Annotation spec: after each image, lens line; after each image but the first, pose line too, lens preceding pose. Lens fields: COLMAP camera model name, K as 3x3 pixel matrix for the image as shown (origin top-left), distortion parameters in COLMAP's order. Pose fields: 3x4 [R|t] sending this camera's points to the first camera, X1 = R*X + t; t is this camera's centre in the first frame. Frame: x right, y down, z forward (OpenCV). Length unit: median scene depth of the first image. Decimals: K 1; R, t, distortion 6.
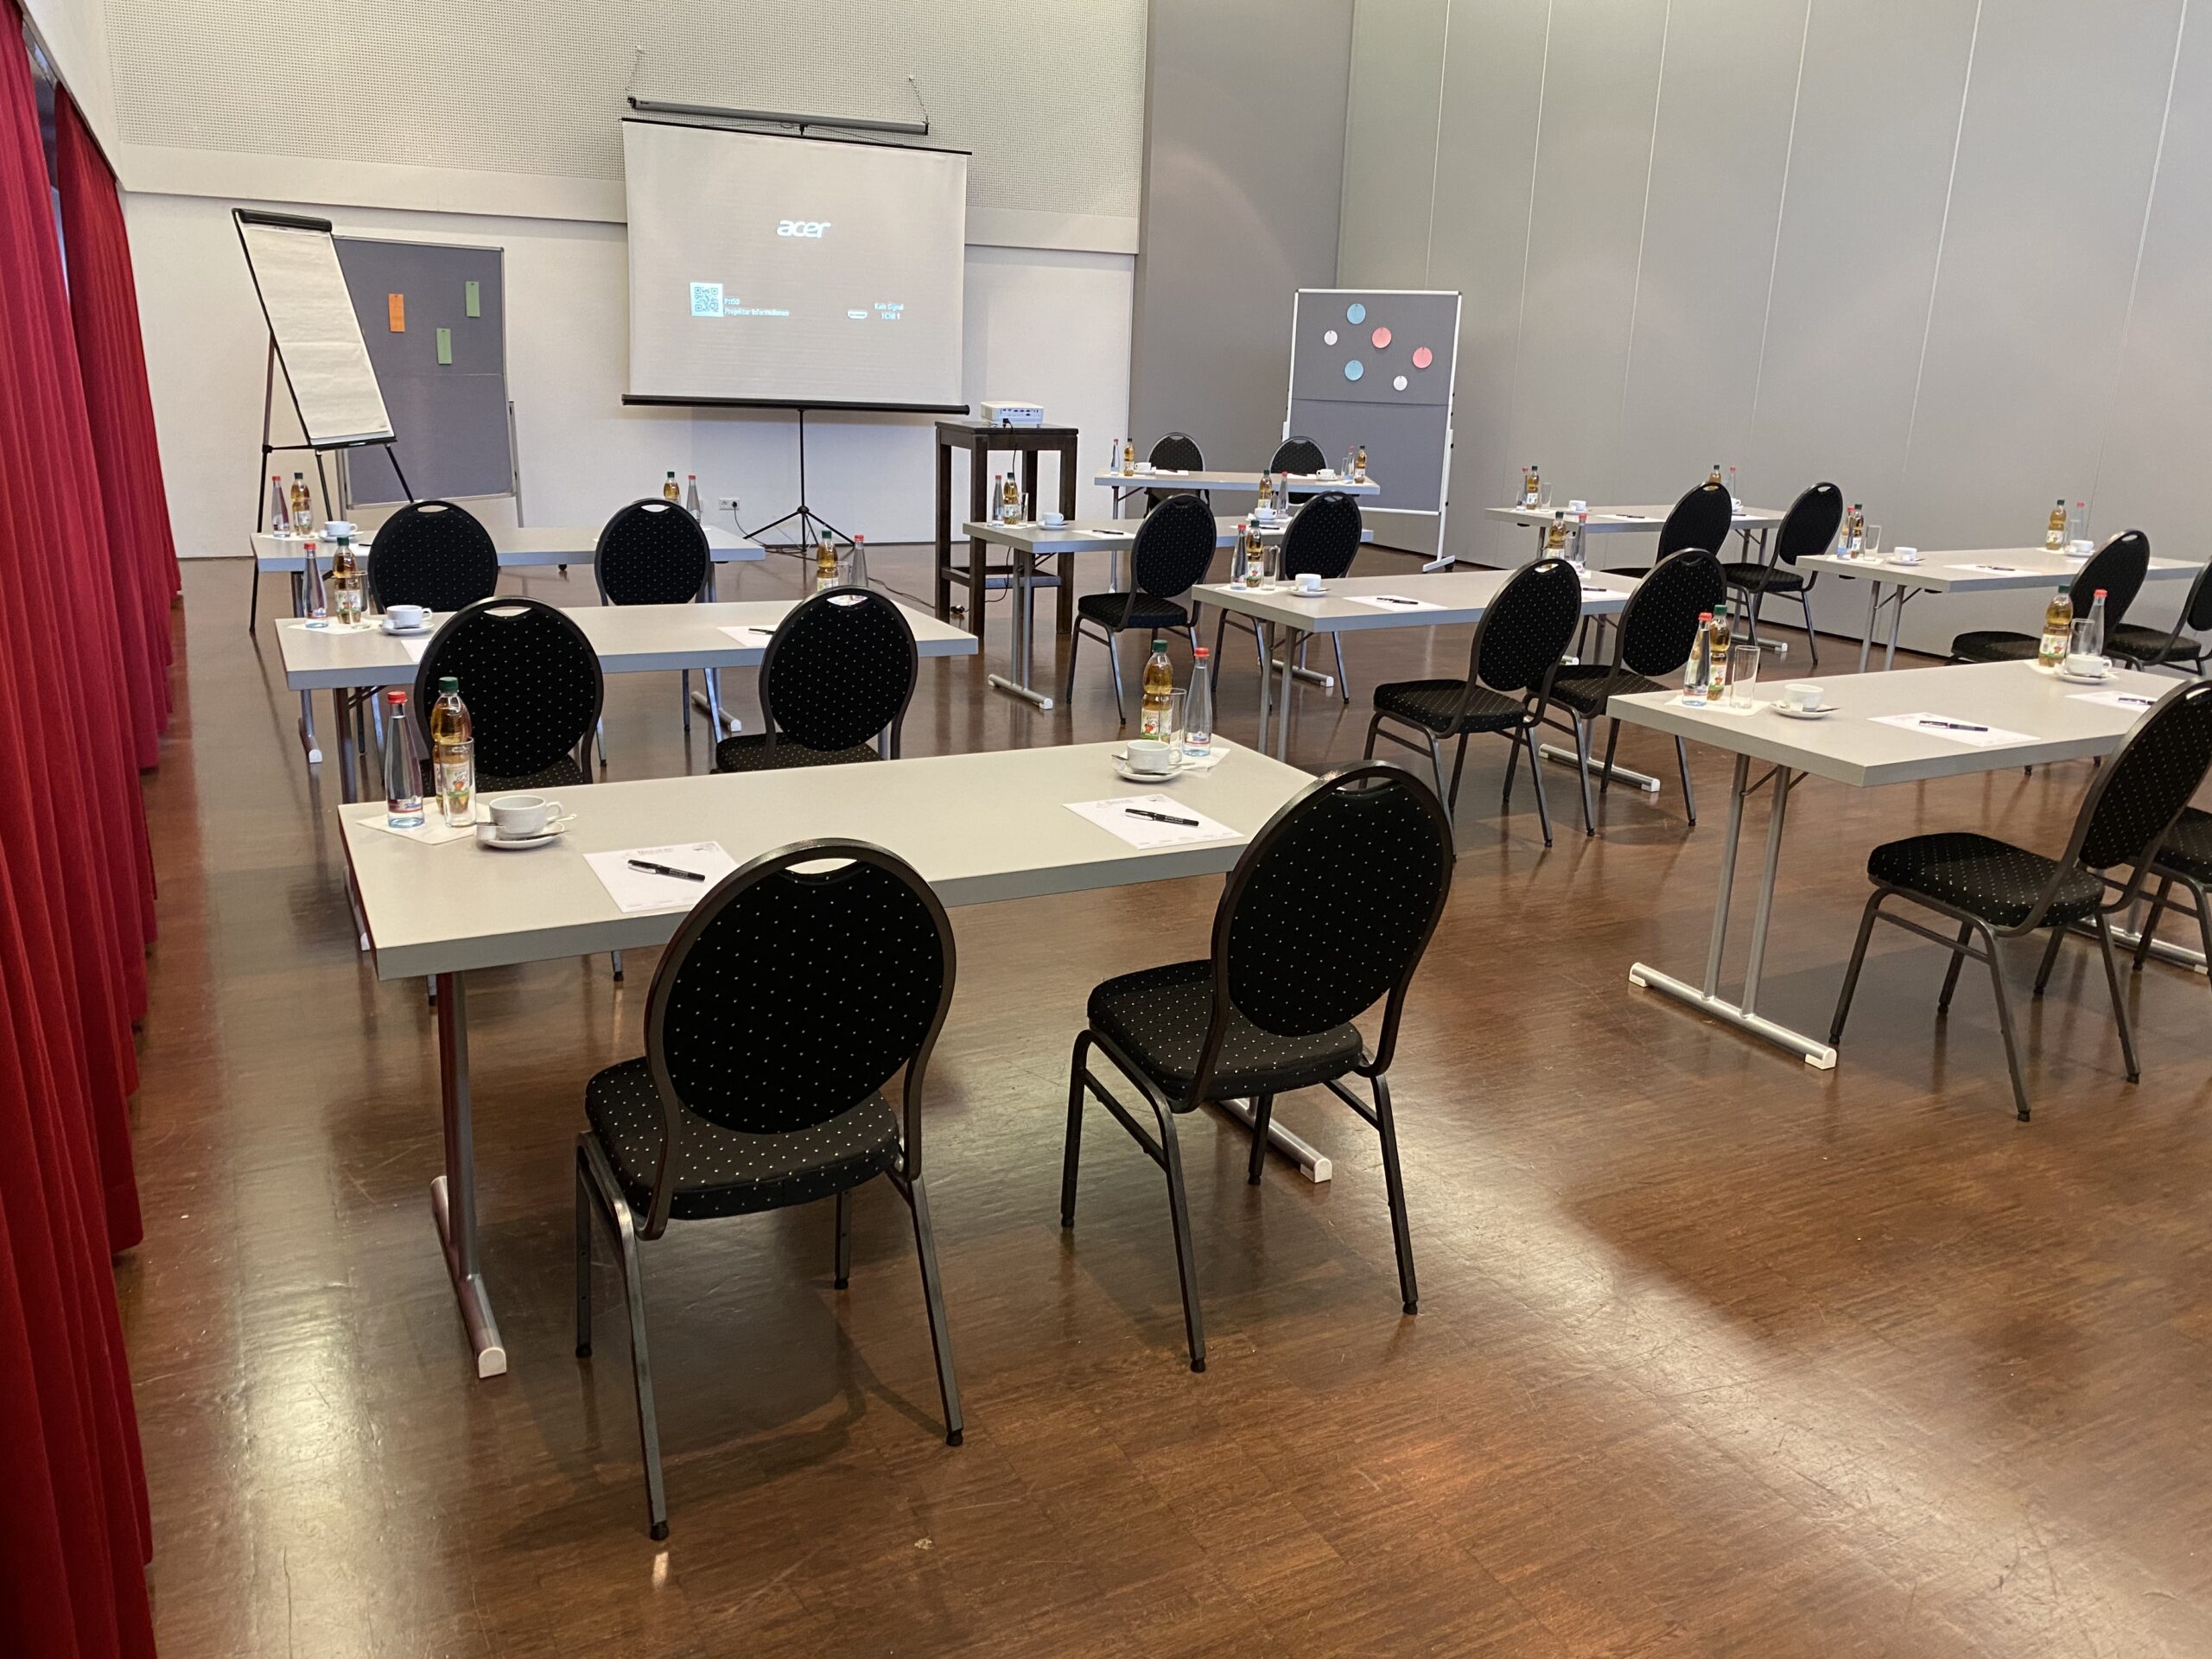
lens RADIAL K [[1695.5, 0, 1106.0], [0, 1695.5, 829.5], [0, 0, 1]] dist [-0.001070, -0.004106]
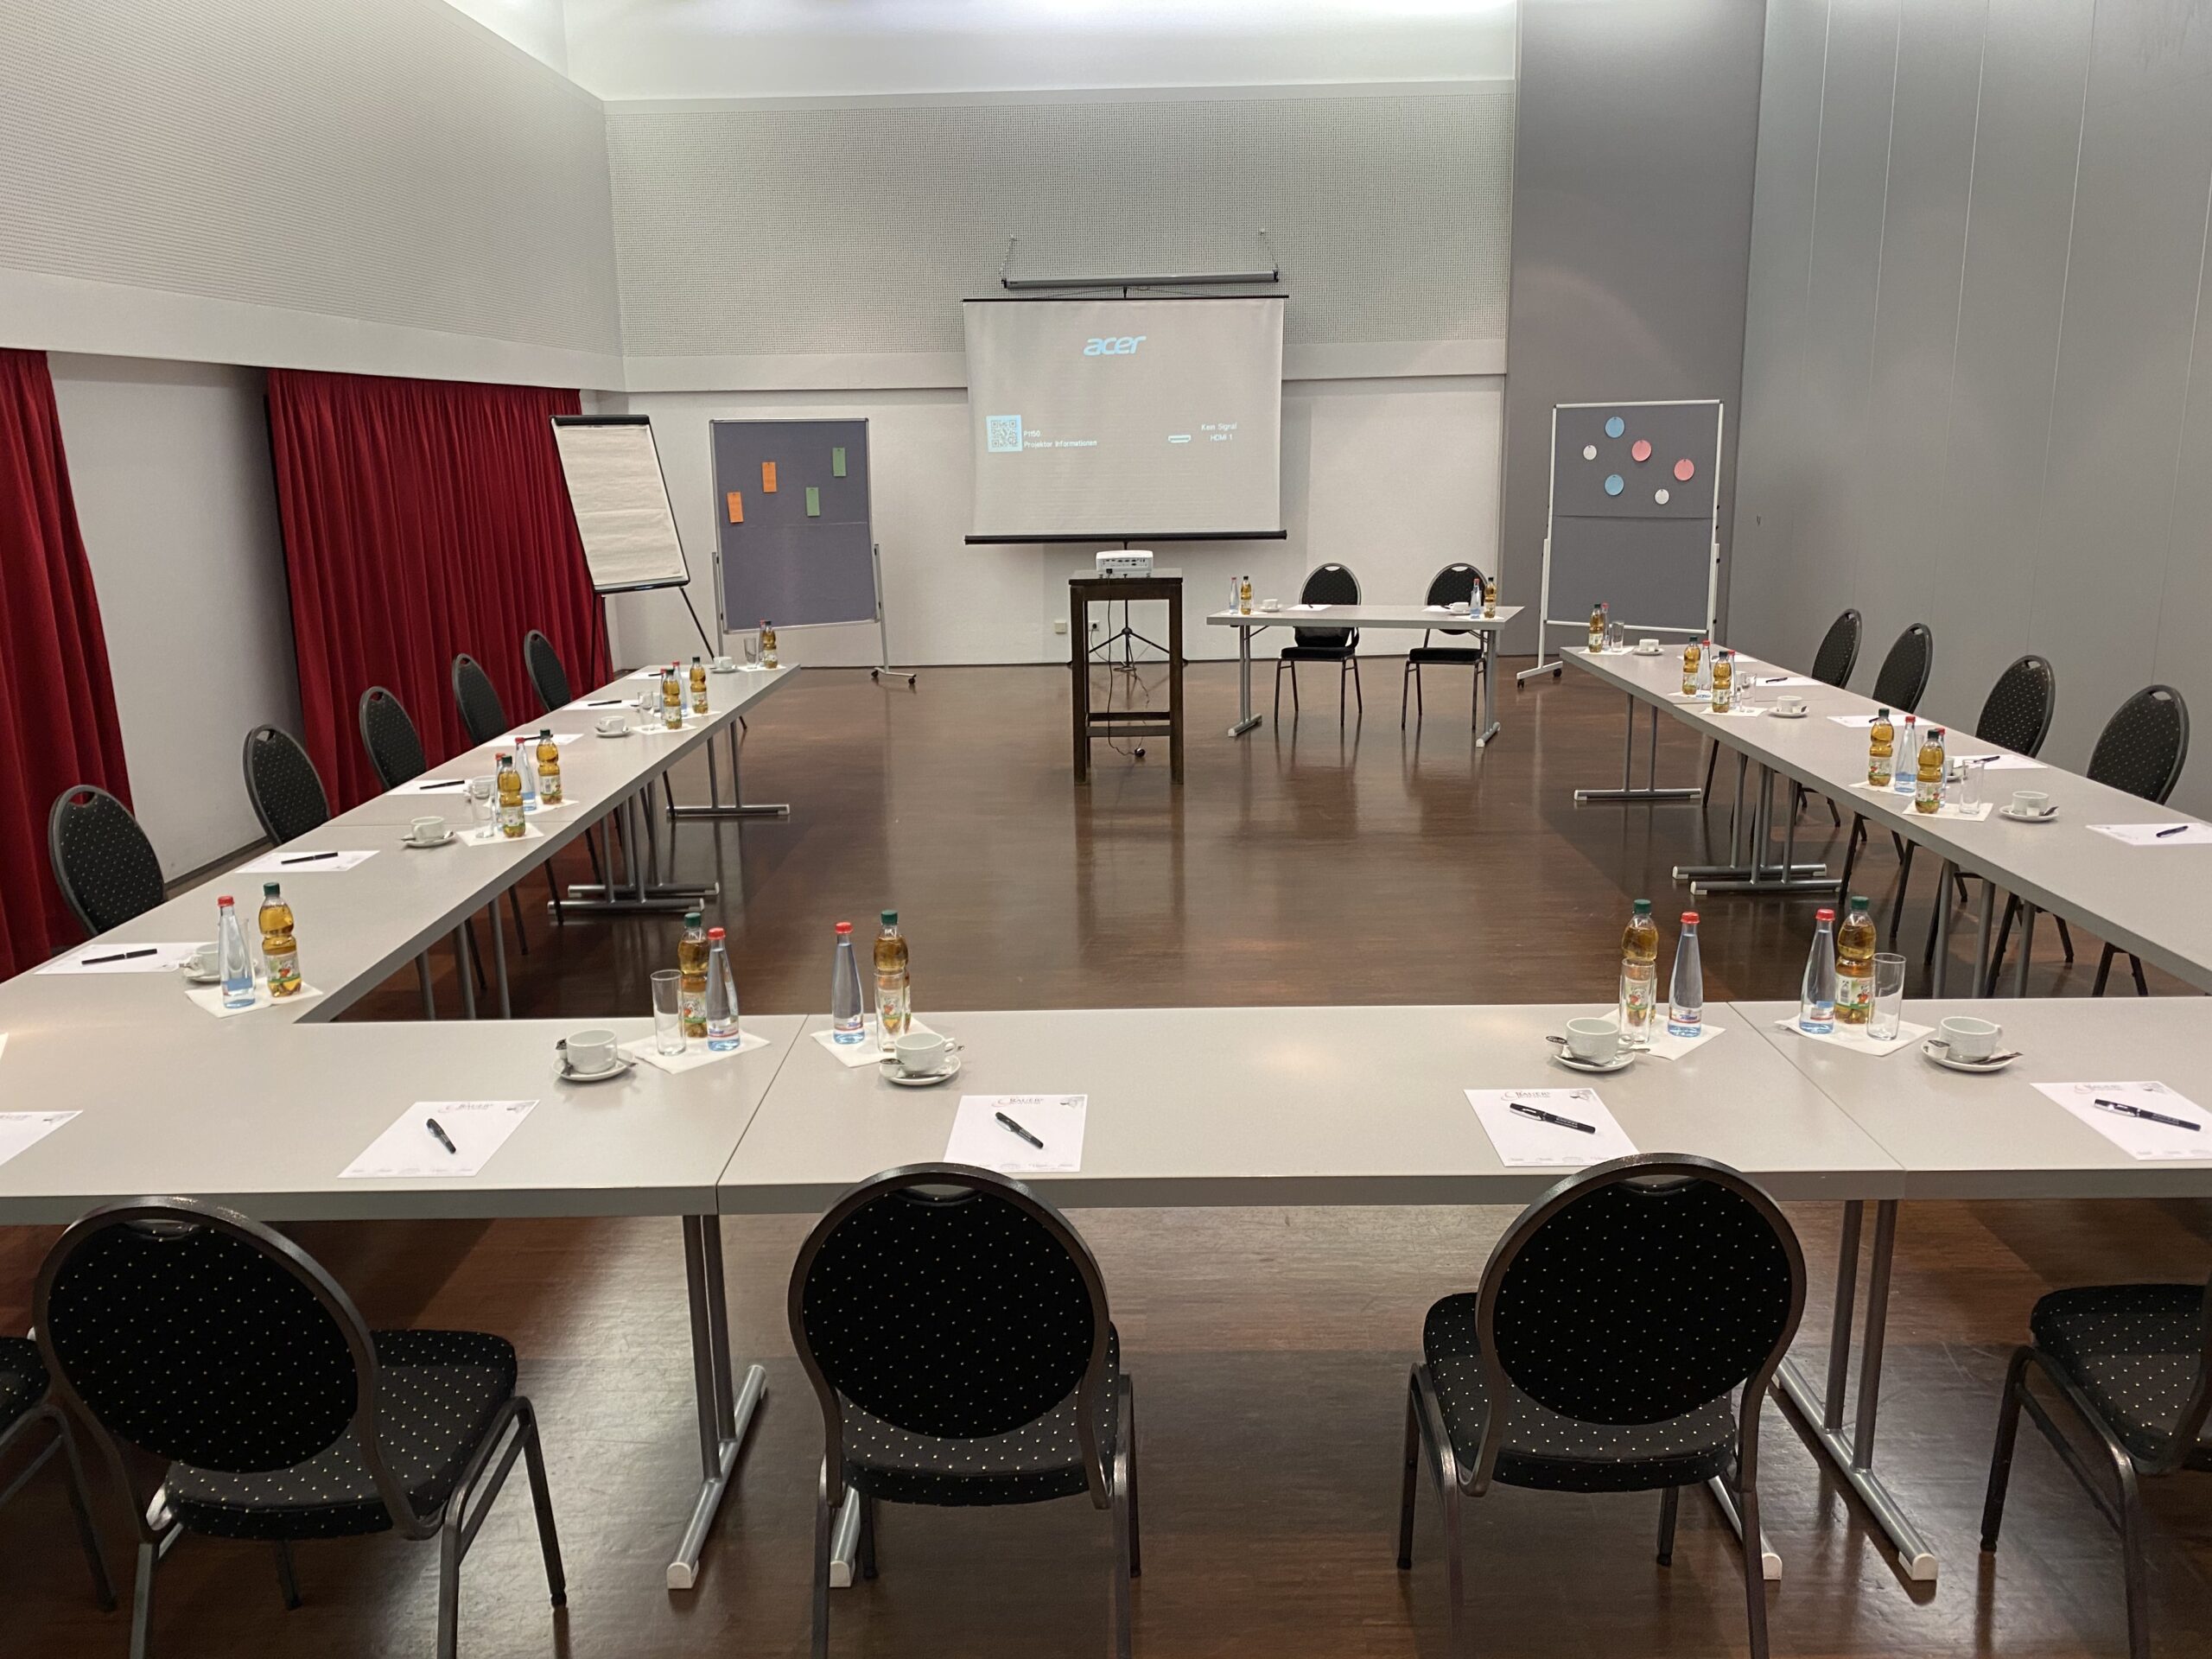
lens RADIAL K [[1695.5, 0, 1106.0], [0, 1695.5, 829.5], [0, 0, 1]] dist [-0.001070, -0.004106]
pose [[0.878109, 0.052354, -0.475588, 0.361823], [-0.080286, 0.996024, -0.038593, -0.017737], [0.471677, 0.072072, 0.878821, 0.038681]]
